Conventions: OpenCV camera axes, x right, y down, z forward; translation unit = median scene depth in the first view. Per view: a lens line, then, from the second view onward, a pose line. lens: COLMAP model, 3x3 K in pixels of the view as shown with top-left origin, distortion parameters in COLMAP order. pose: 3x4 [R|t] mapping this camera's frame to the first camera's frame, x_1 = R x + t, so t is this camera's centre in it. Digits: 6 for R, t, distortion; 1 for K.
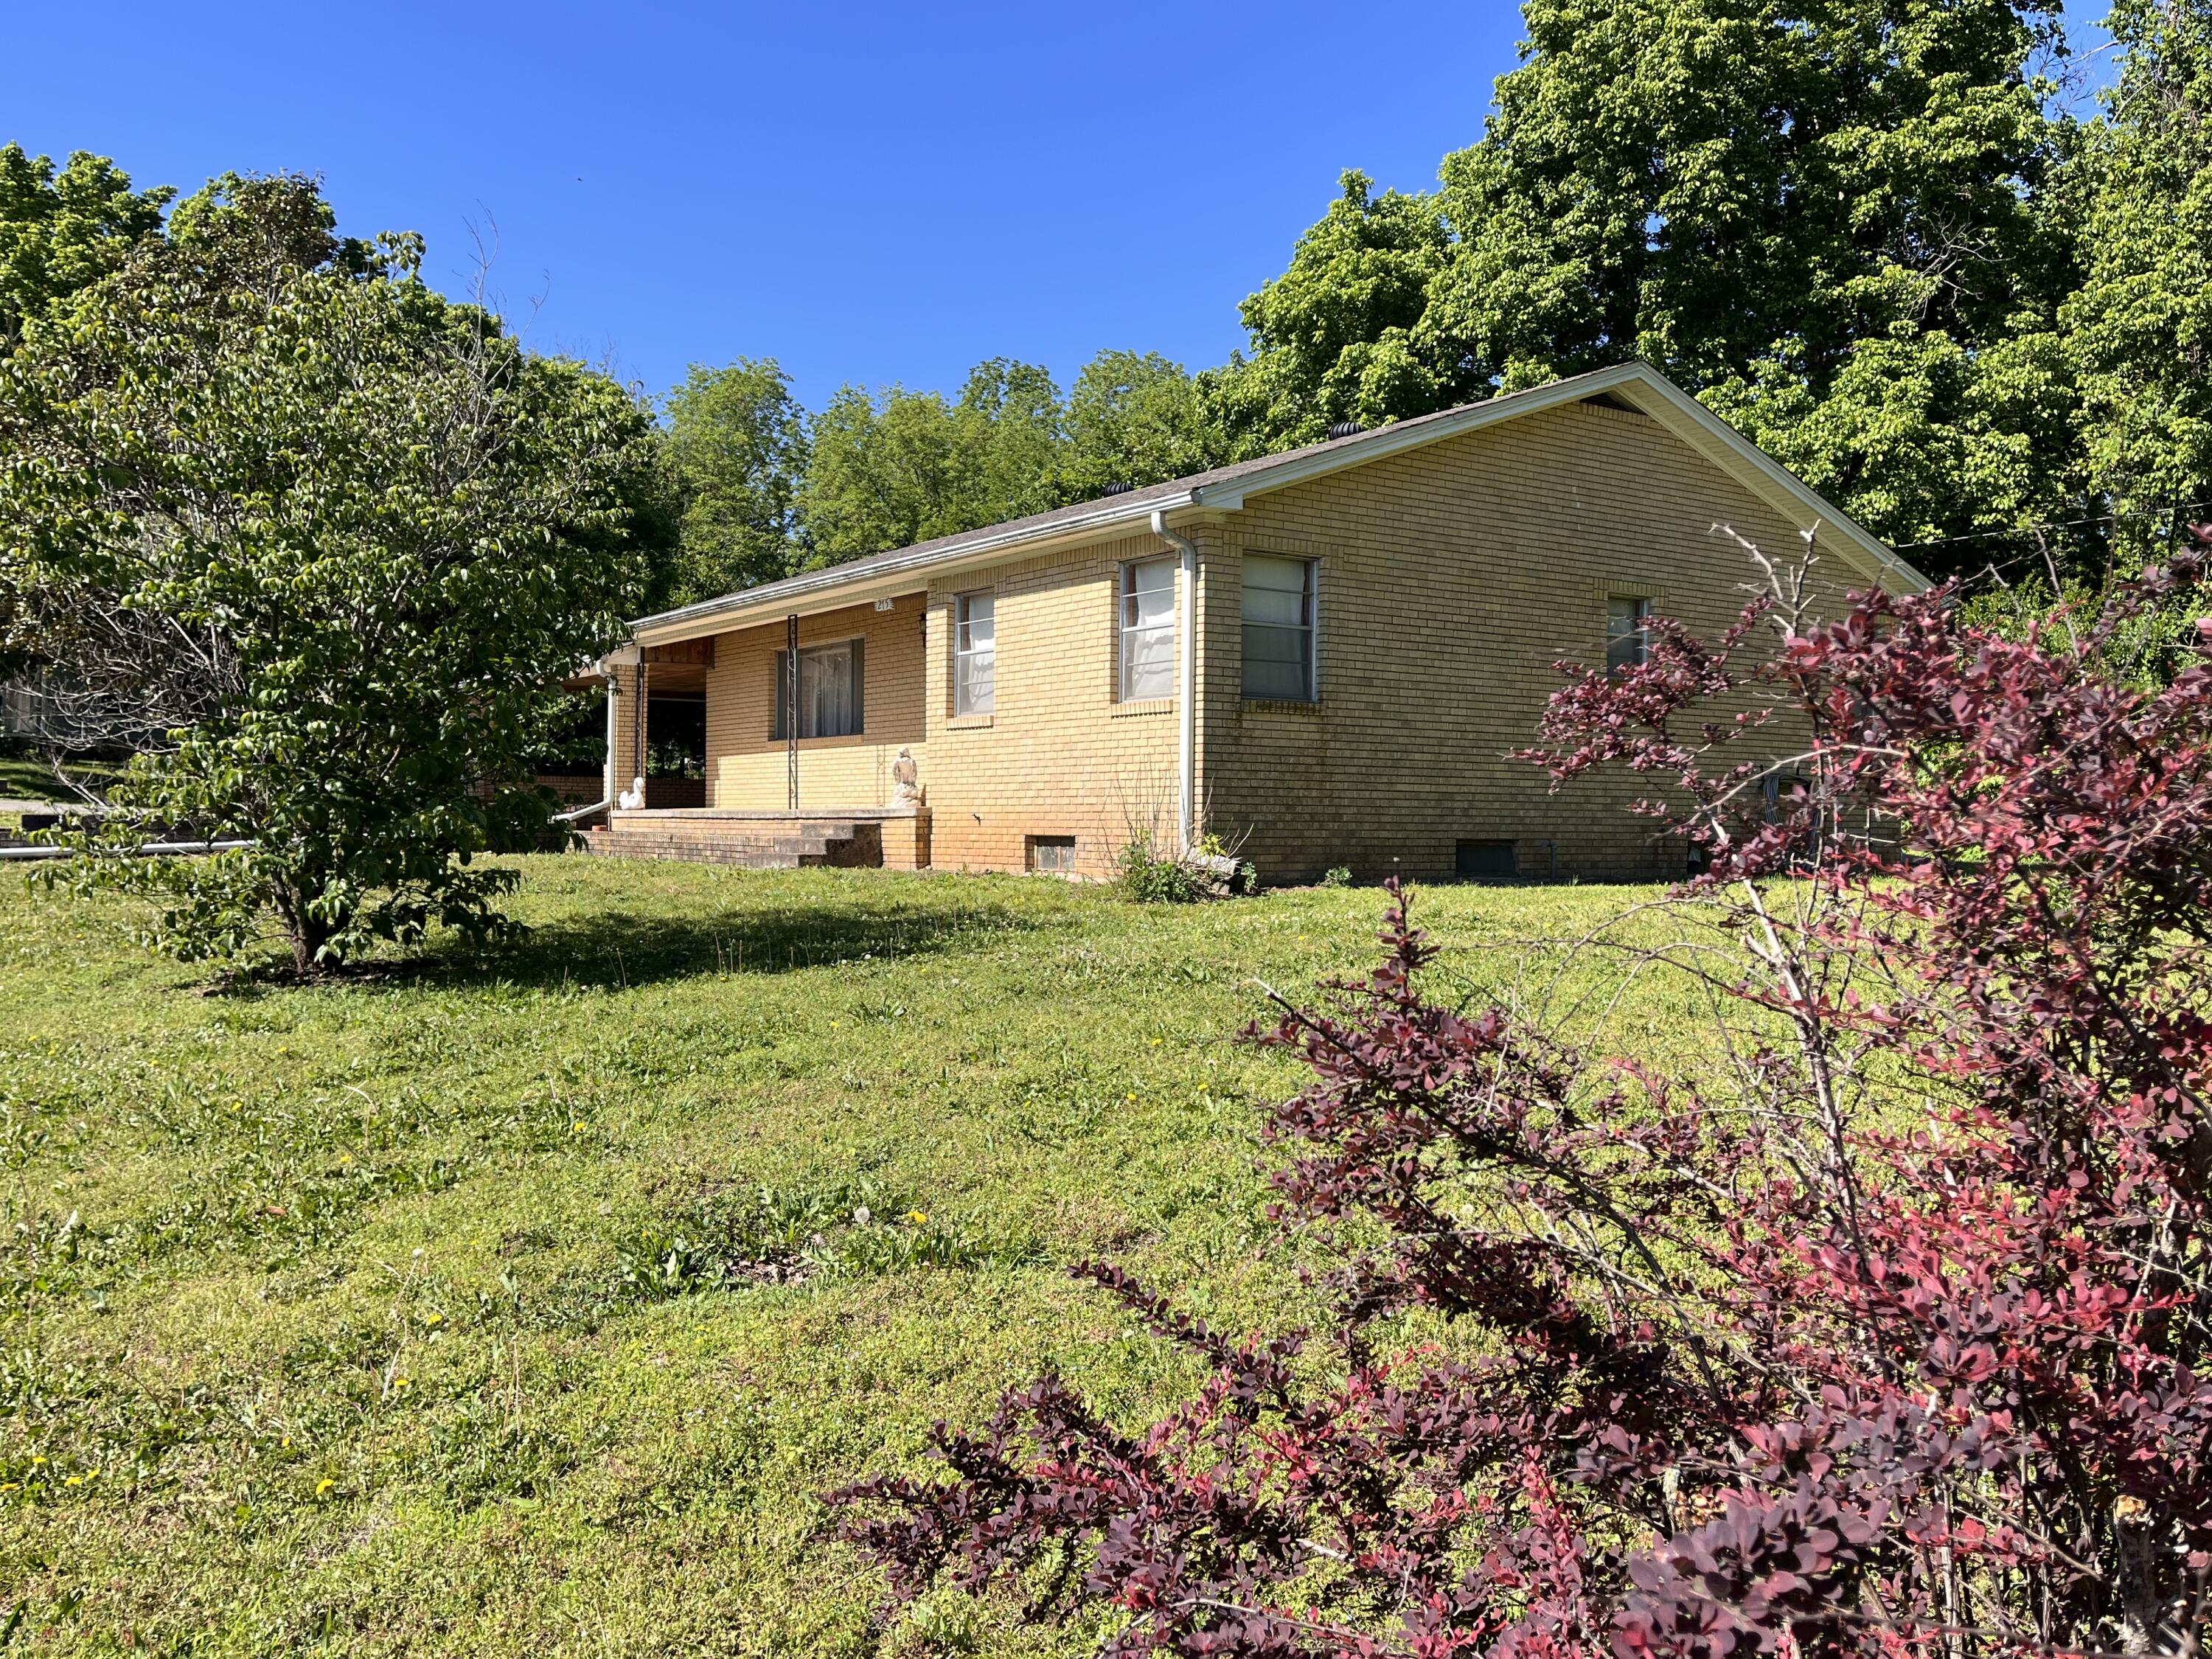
lens RADIAL K [[1860.6, 0, 1106.0], [0, 1860.6, 829.5], [0, 0, 1]] dist [0.000140, 0.000313]
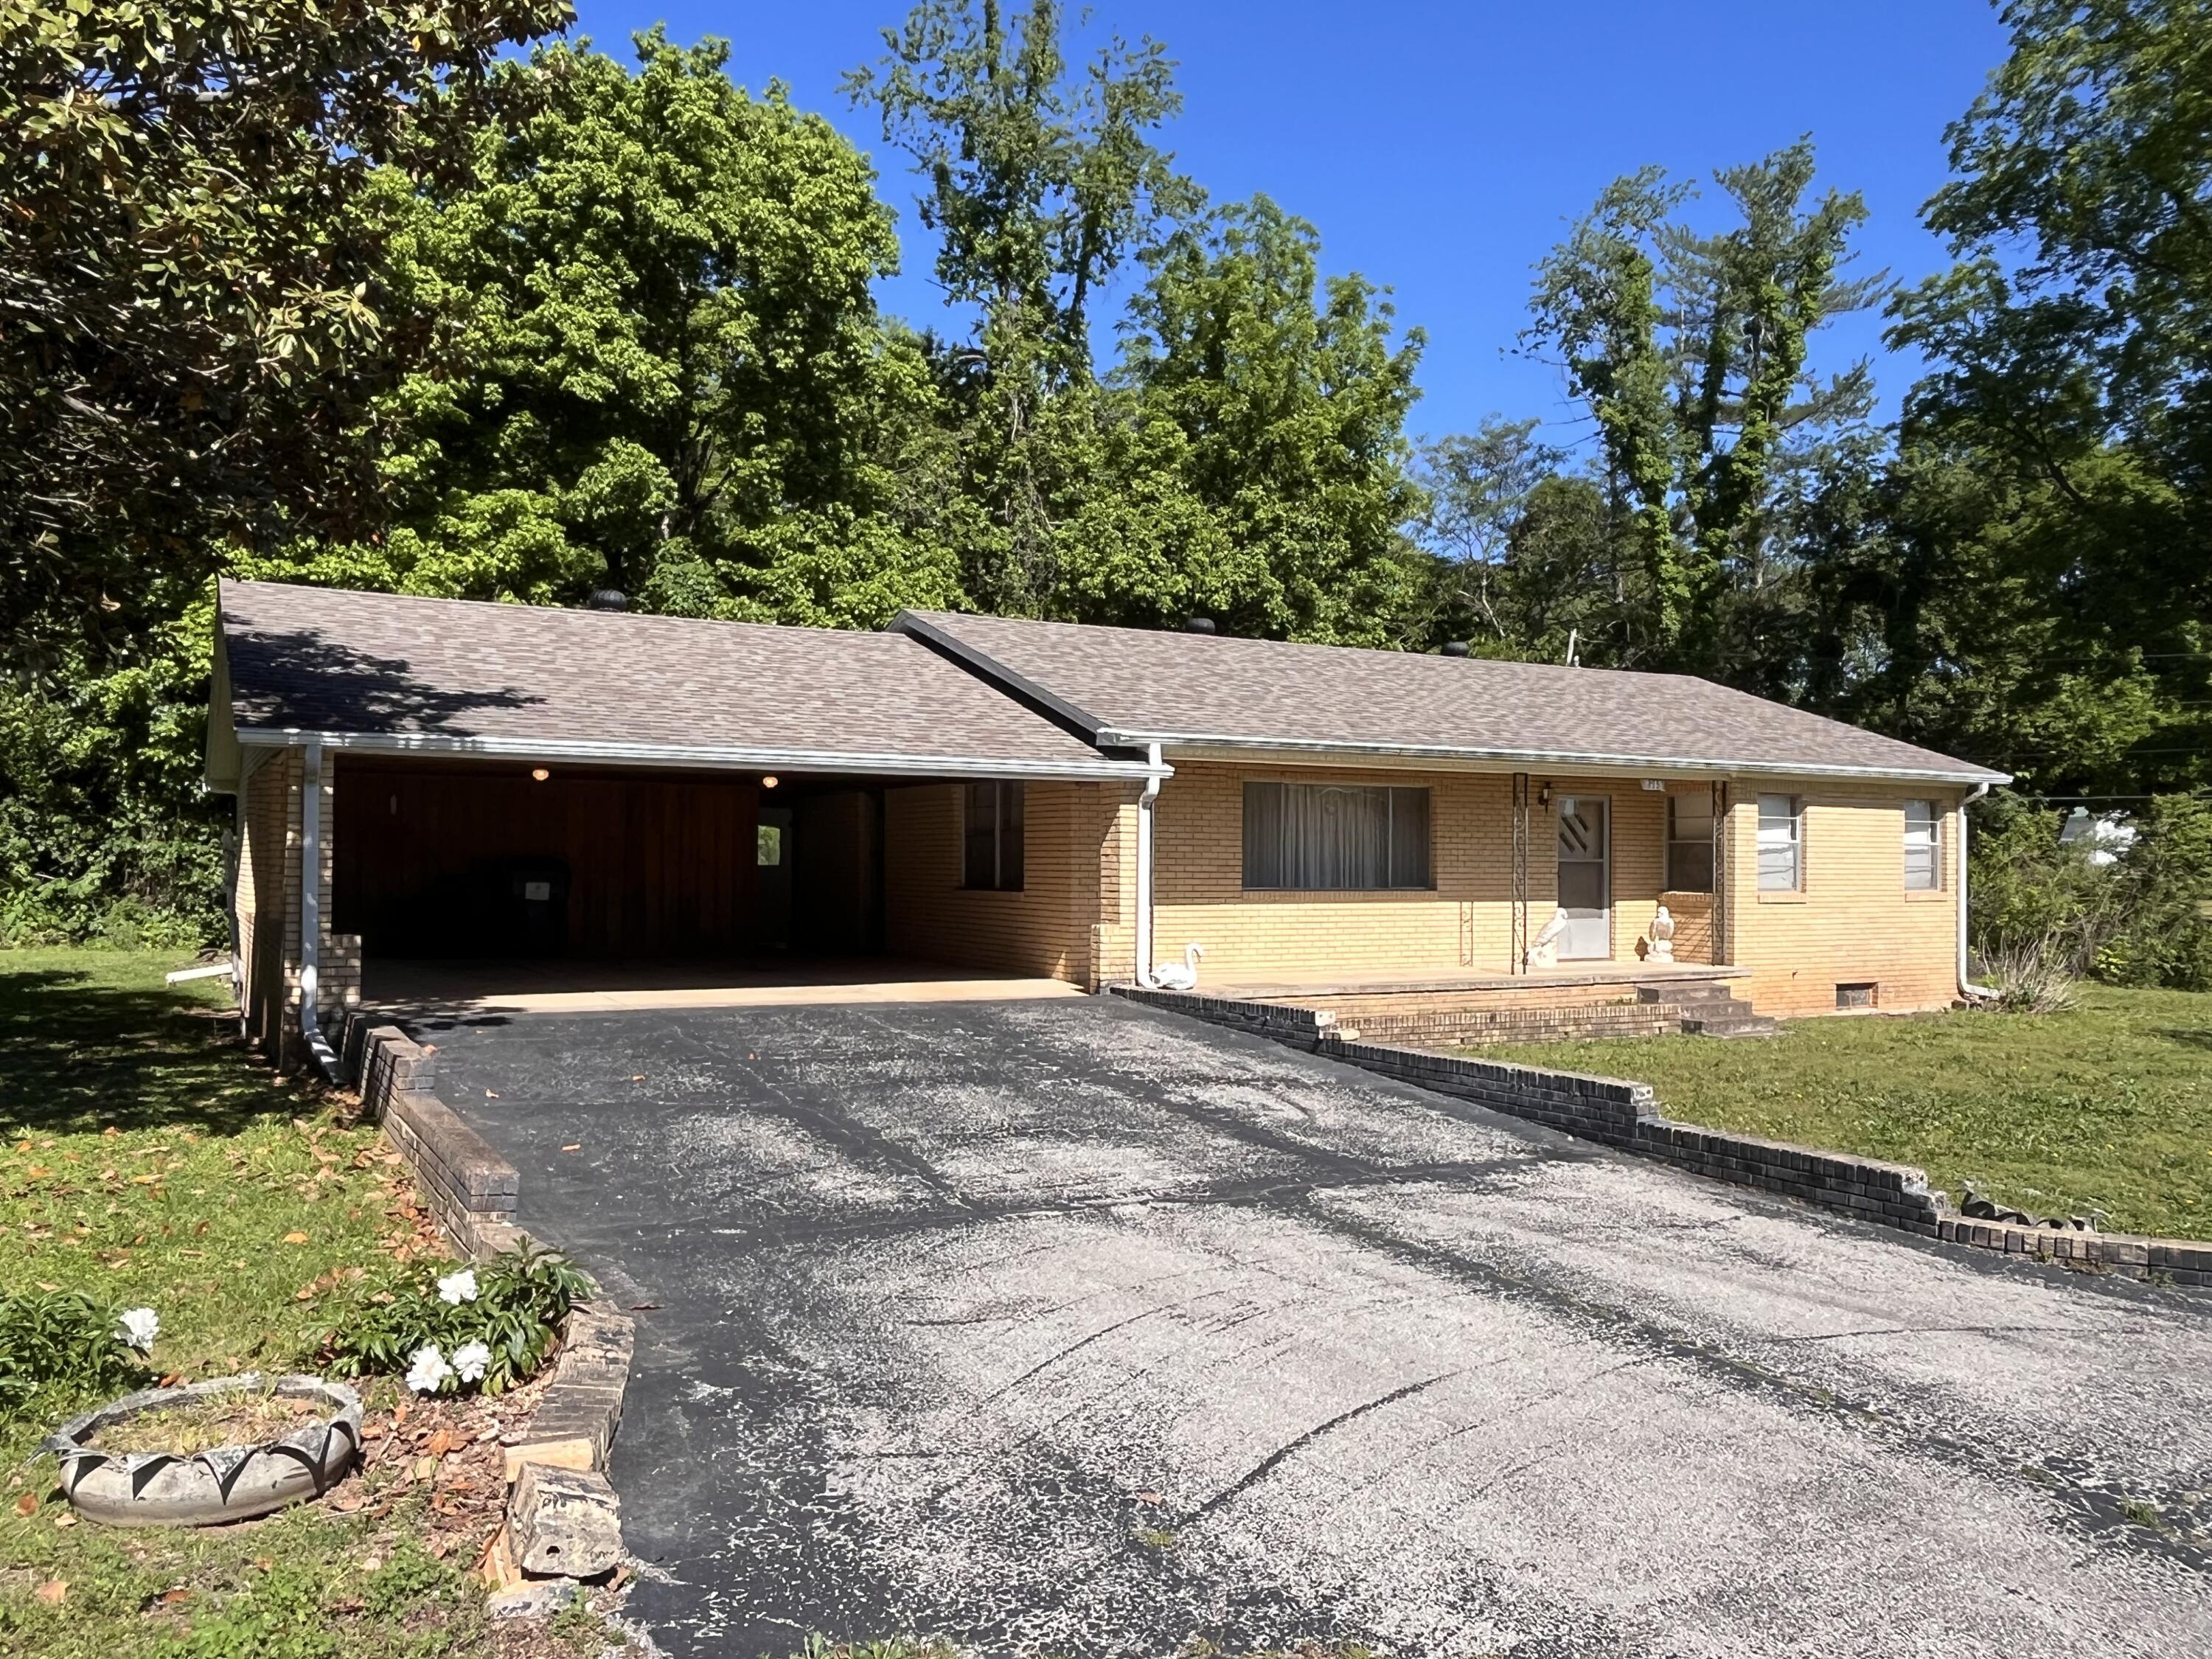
lens RADIAL K [[1651.4, 0, 1106.0], [0, 1651.4, 829.5], [0, 0, 1]] dist [0.004320, 0.002579]
pose [[0.096600, 0.002087, 0.995321, -1.117470], [-0.007559, 0.999971, -0.001363, -0.089939], [-0.995295, -0.007392, 0.096613, 1.215435]]
